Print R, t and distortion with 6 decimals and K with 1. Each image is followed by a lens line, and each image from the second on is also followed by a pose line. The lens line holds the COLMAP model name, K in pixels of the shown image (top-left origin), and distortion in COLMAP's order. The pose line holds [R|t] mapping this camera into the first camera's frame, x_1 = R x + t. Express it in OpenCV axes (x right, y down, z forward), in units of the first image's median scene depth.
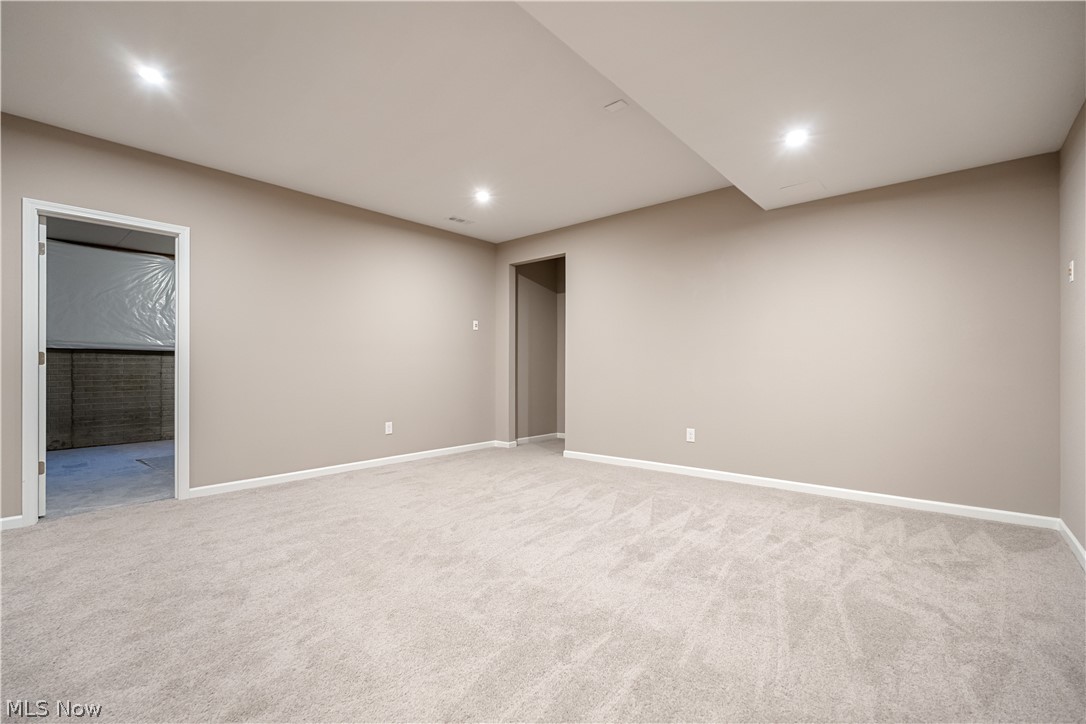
lens RADIAL K [[481.9, 0, 541.9], [0, 481.9, 366.3], [0, 0, 1]] dist [-0.002123, -0.000001]
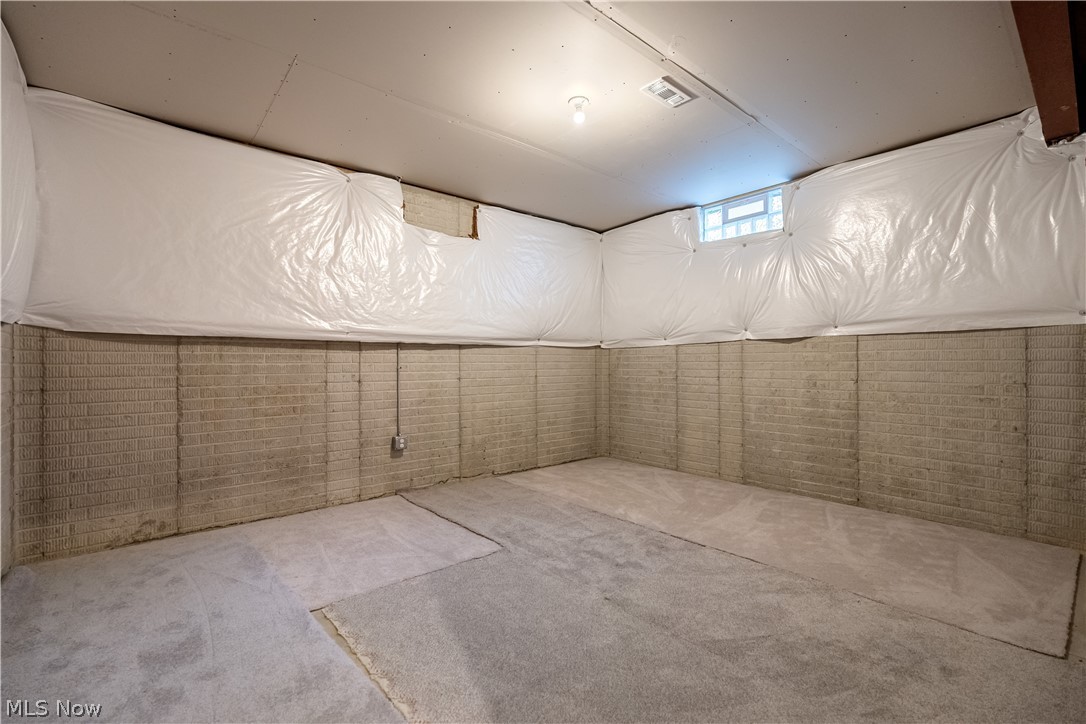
lens RADIAL K [[481.9, 0, 541.0], [0, 481.9, 362.4], [0, 0, 1]] dist [-0.002123, -0.000001]
pose [[0.990492, 0.002390, -0.137552, -0.497656], [-0.001758, 0.999987, 0.004710, -0.011302], [0.137561, -0.004424, 0.990483, 0.518608]]
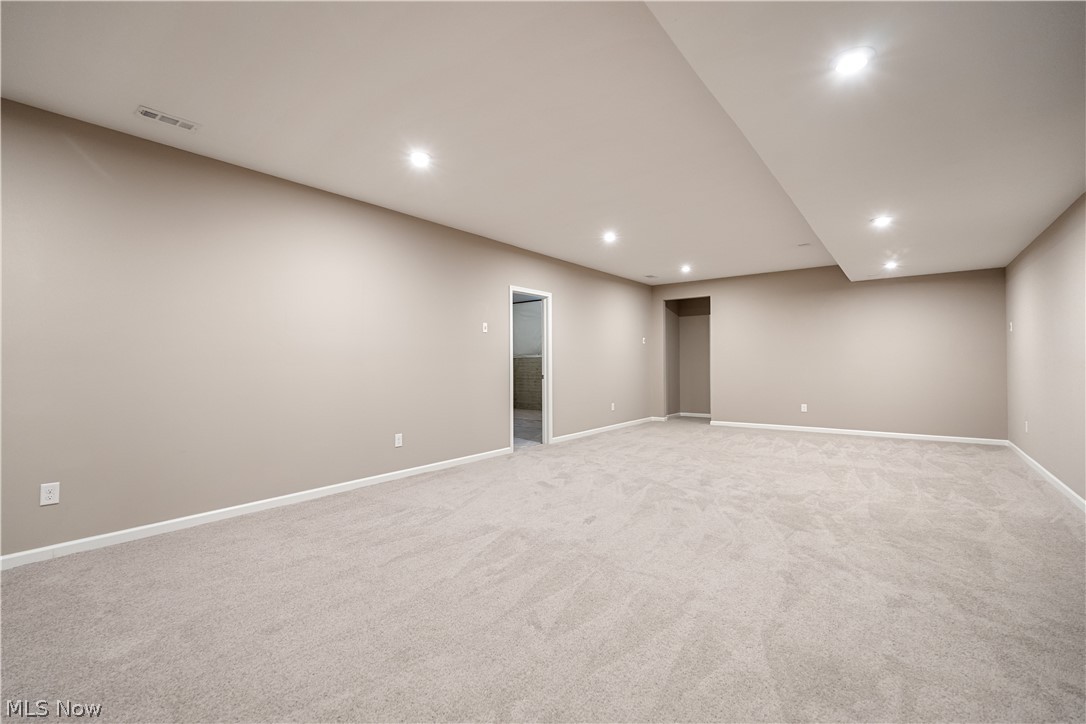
lens RADIAL K [[481.9, 0, 544.4], [0, 481.9, 359.7], [0, 0, 1]] dist [-0.002123, -0.000001]
pose [[0.998048, -0.002718, 0.062387, -0.930381], [0.003008, 0.999985, -0.004557, -0.032444], [-0.062374, 0.004736, 0.998042, -0.847223]]
